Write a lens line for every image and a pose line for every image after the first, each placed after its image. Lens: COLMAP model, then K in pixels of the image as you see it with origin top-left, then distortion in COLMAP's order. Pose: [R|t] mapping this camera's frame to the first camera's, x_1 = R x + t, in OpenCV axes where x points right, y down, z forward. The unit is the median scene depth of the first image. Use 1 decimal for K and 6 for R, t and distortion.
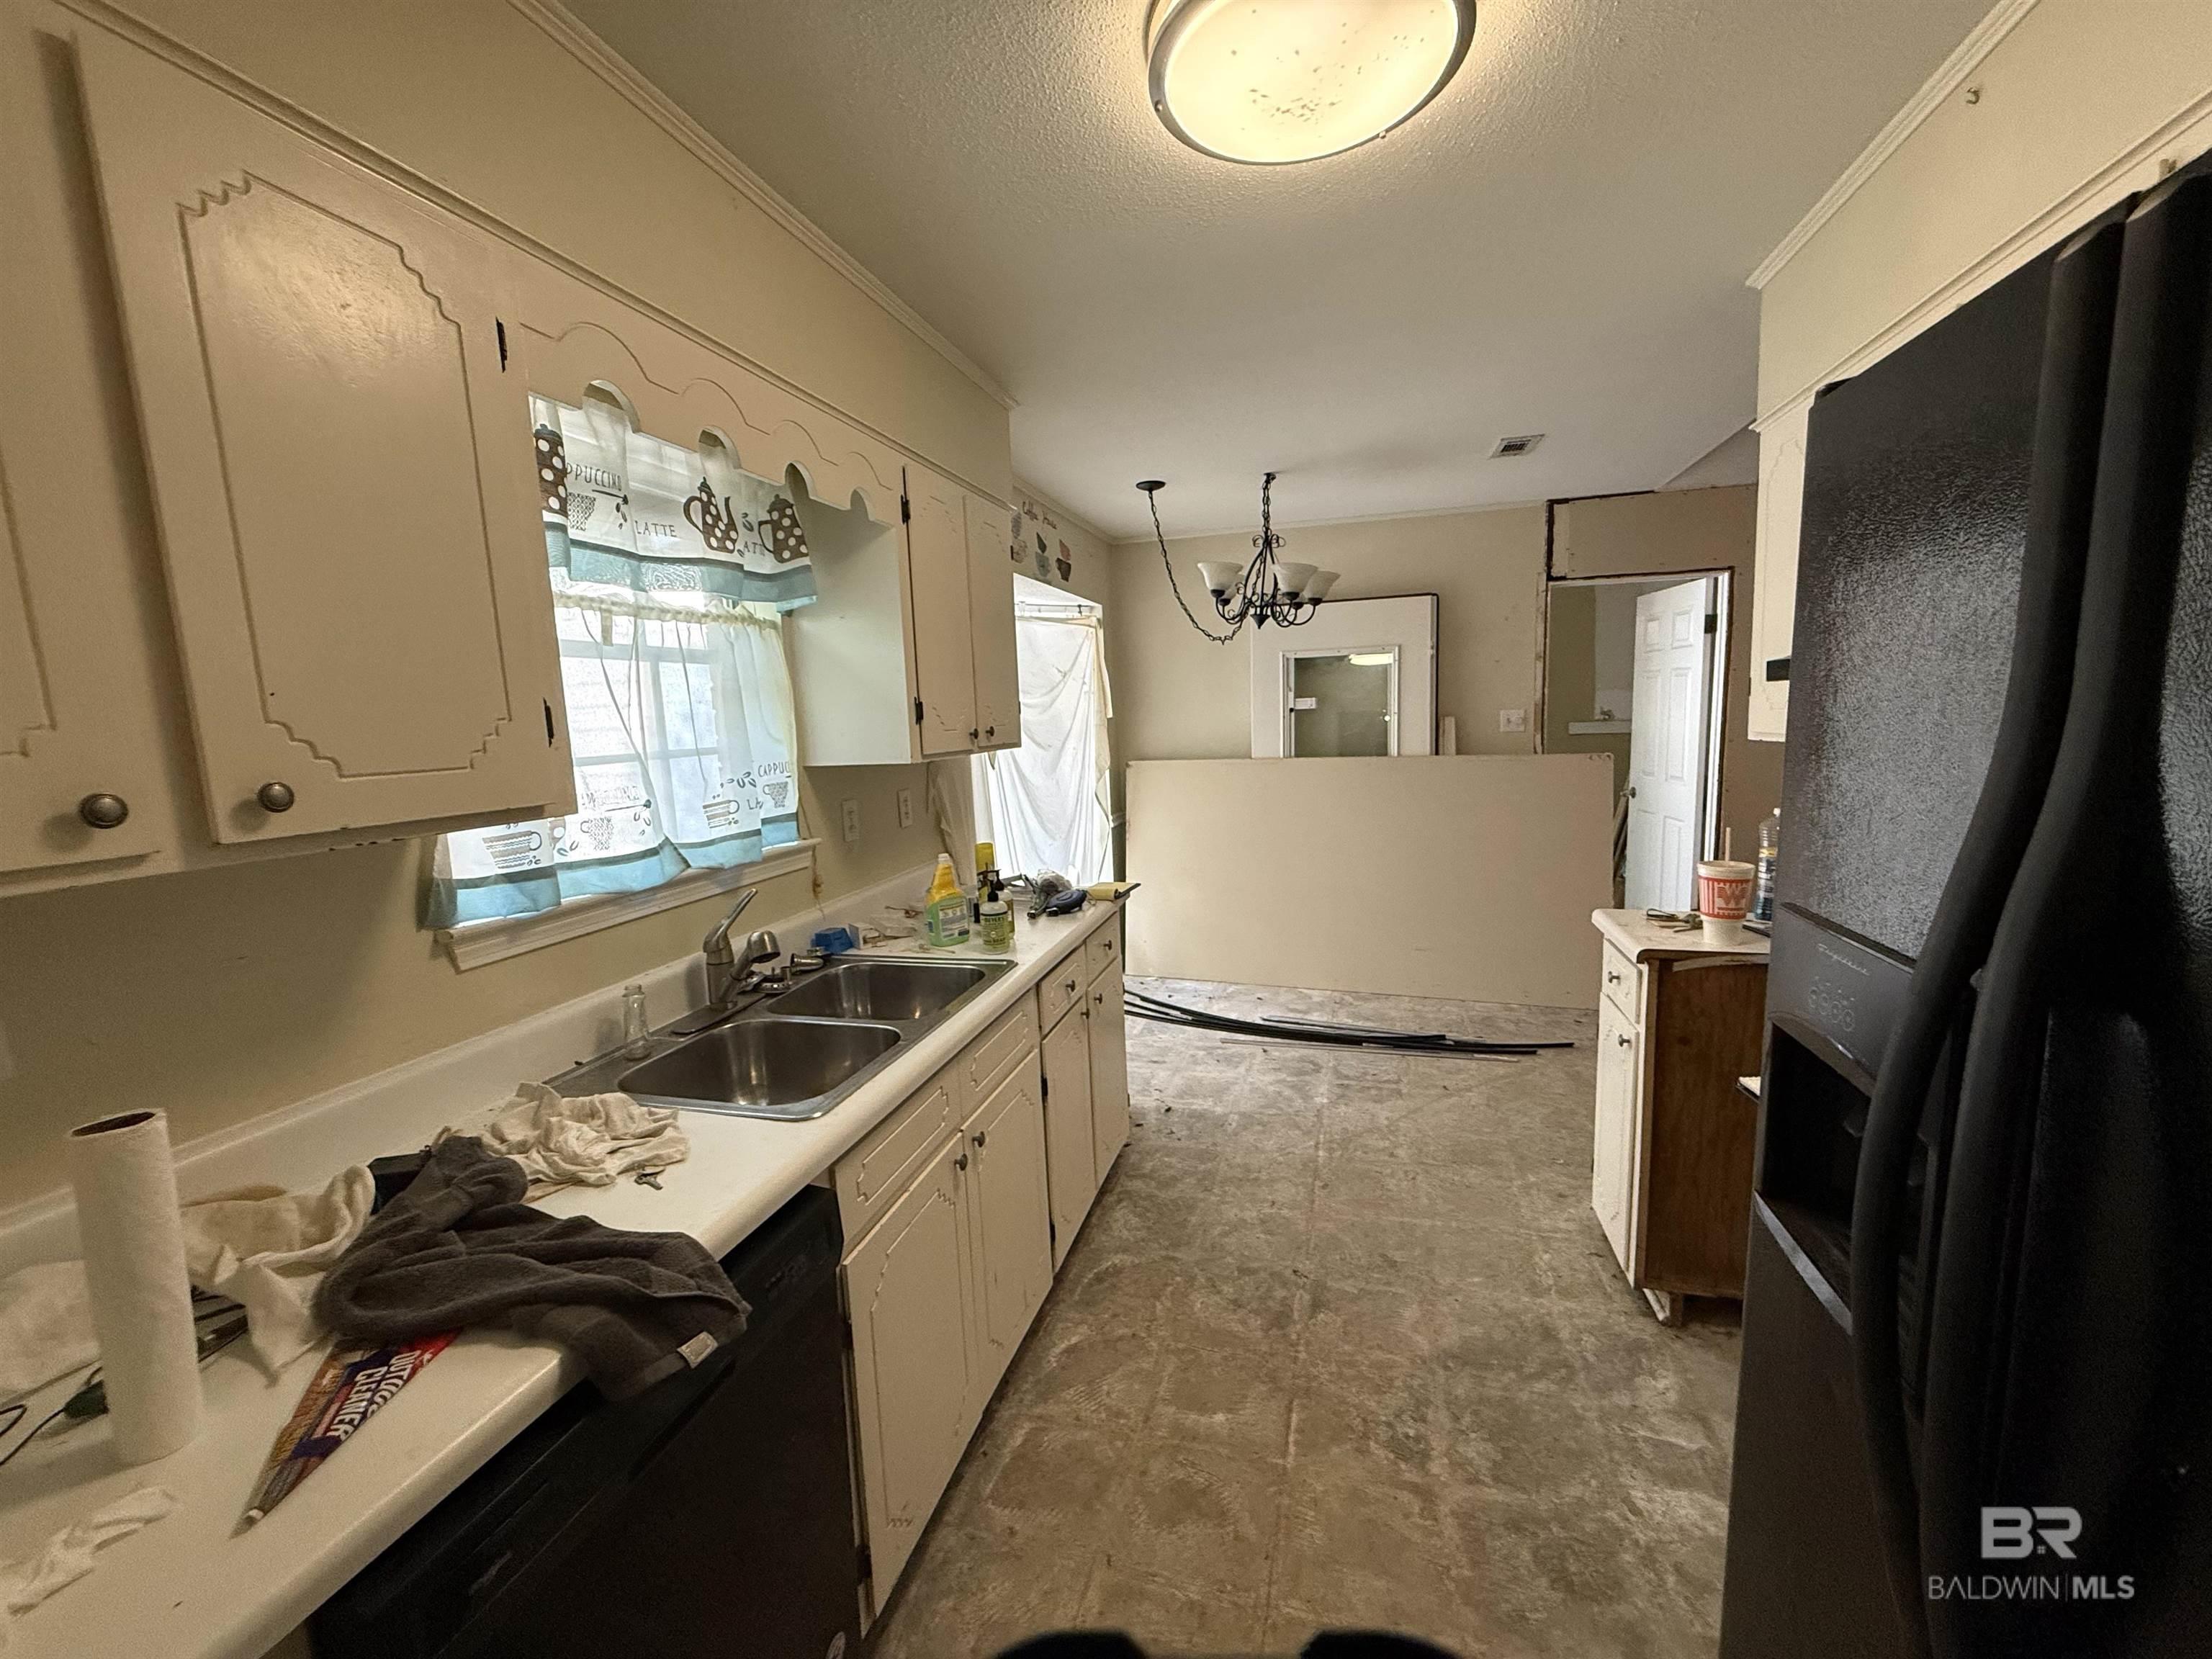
lens RADIAL K [[885.9, 0, 1108.7], [0, 885.9, 830.7], [0, 0, 1]] dist [0.000929, 0.000703]
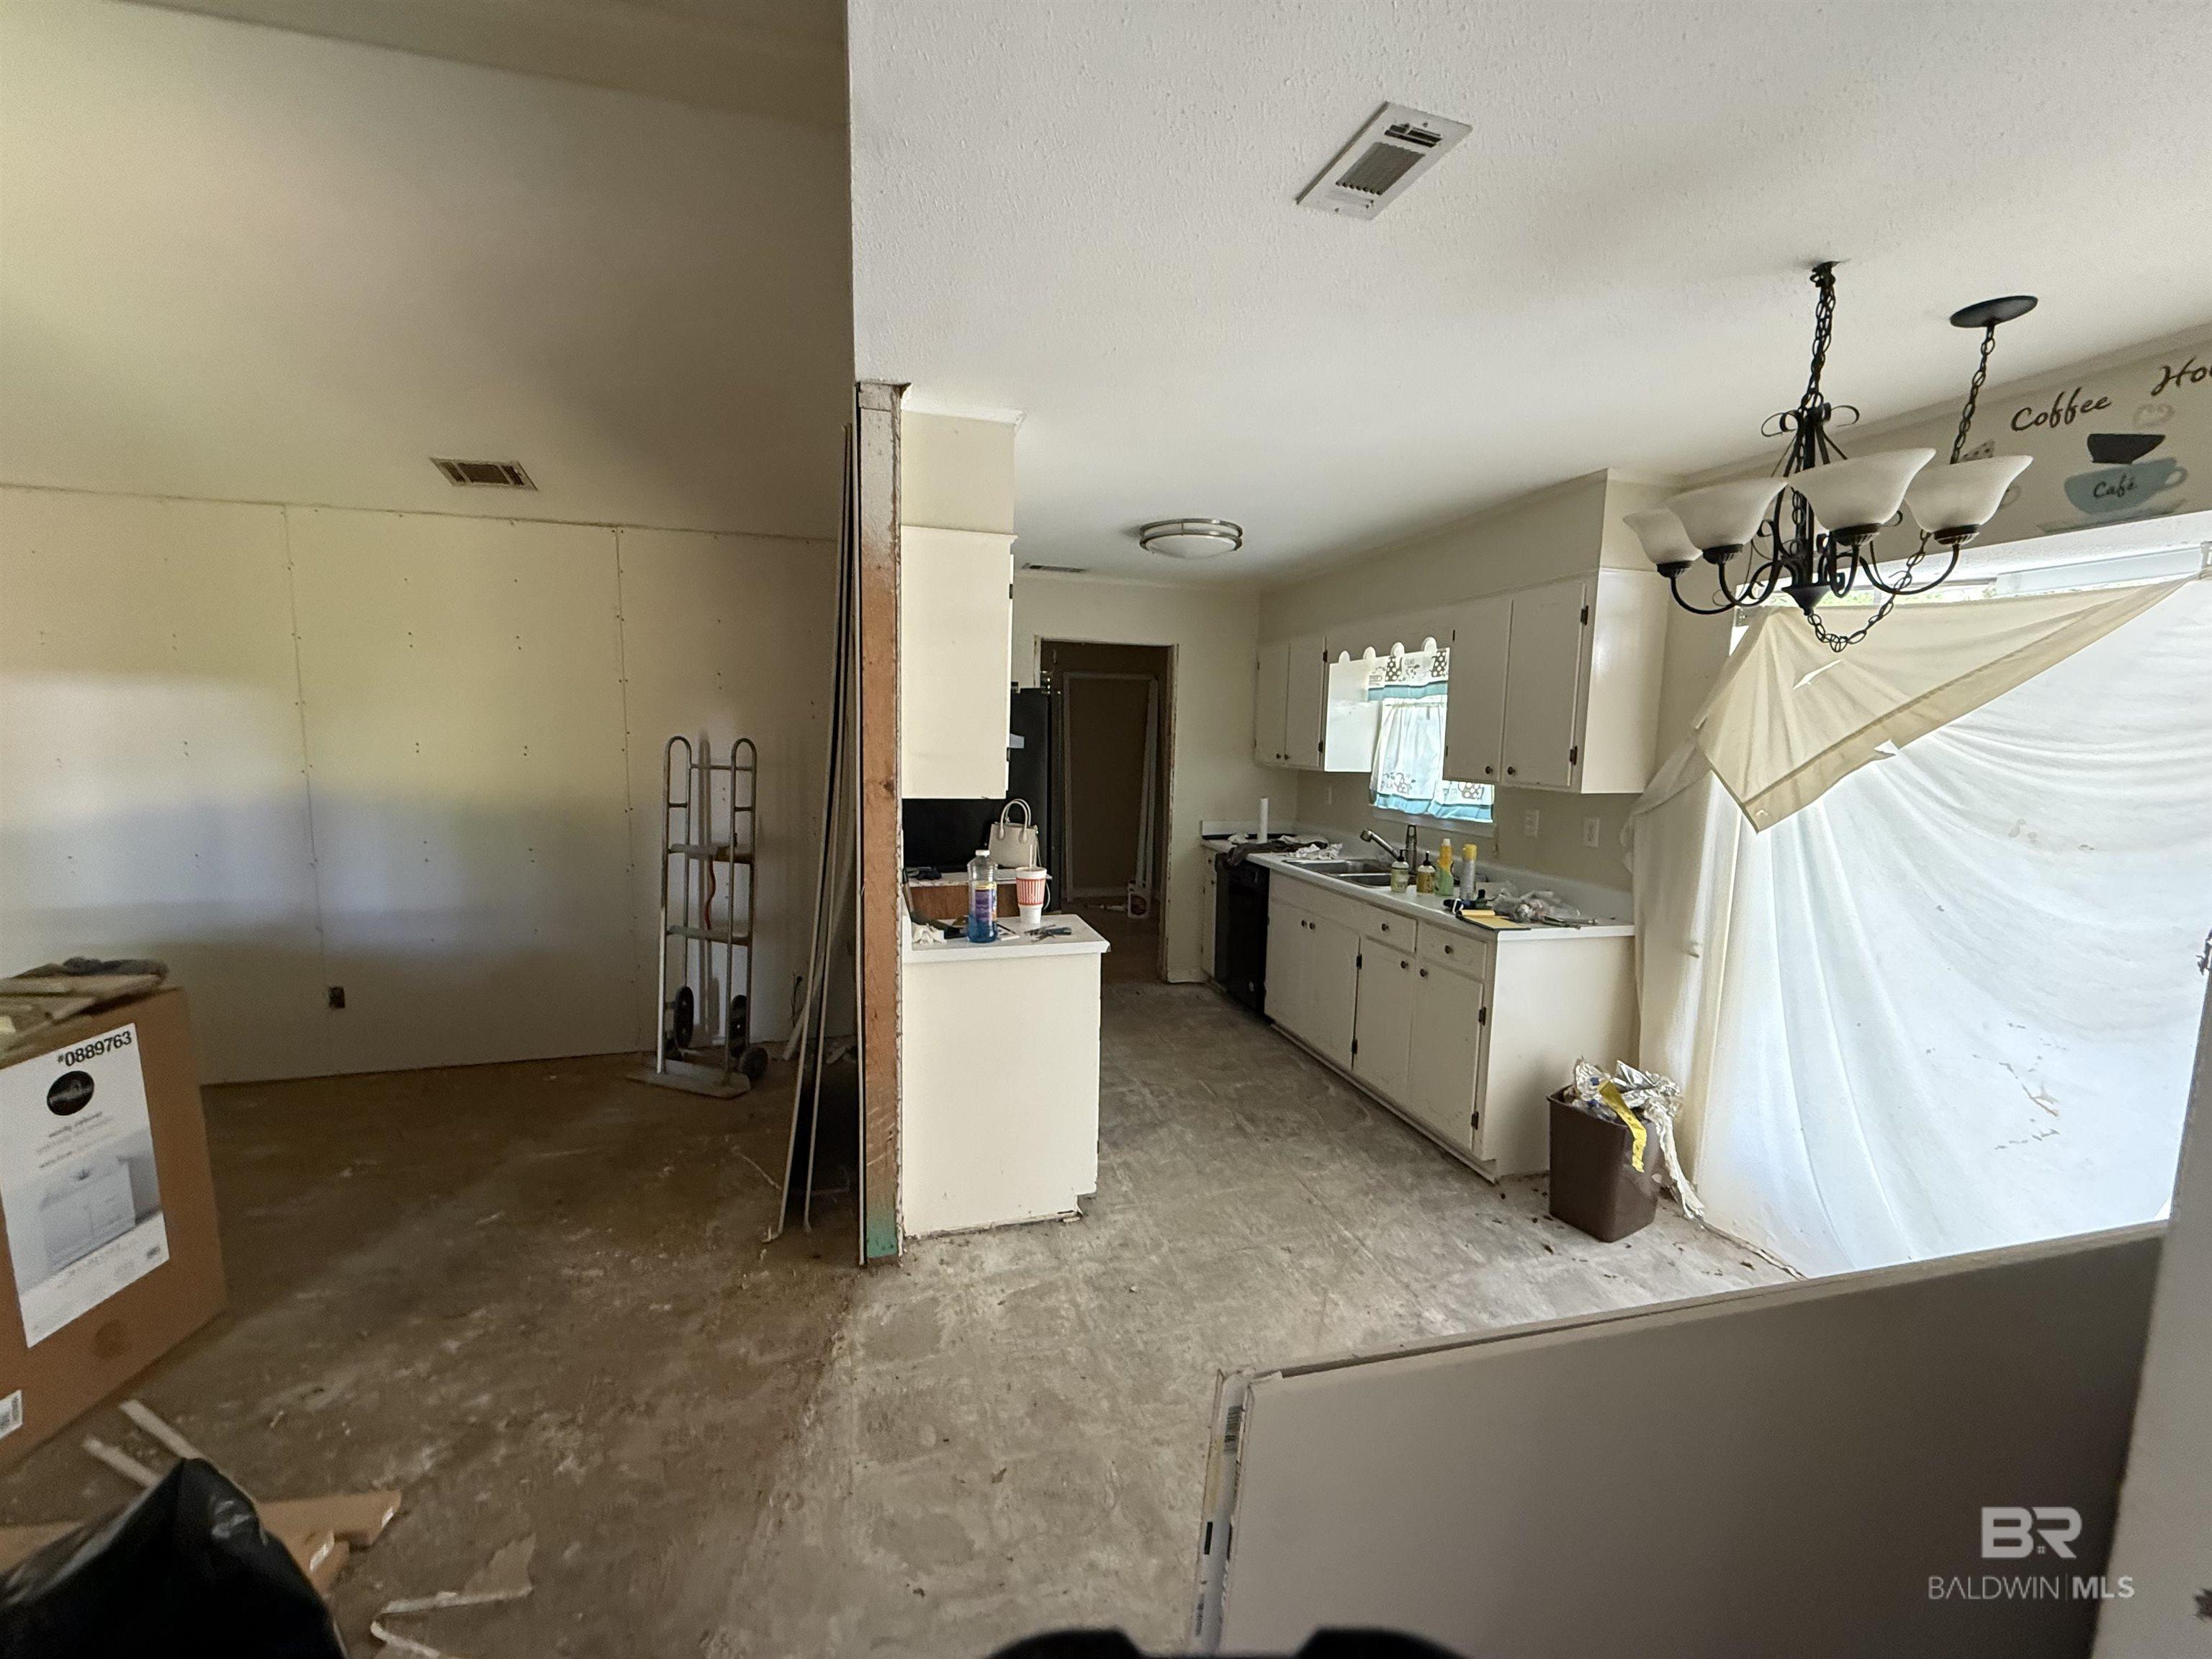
lens RADIAL K [[885.9, 0, 1100.1], [0, 885.9, 829.9], [0, 0, 1]] dist [0.000929, 0.000703]
pose [[-0.855288, 0.070840, -0.513287, 1.081544], [-0.065333, 0.967960, 0.242454, -0.311628], [0.514017, 0.240903, -0.823257, 1.805774]]
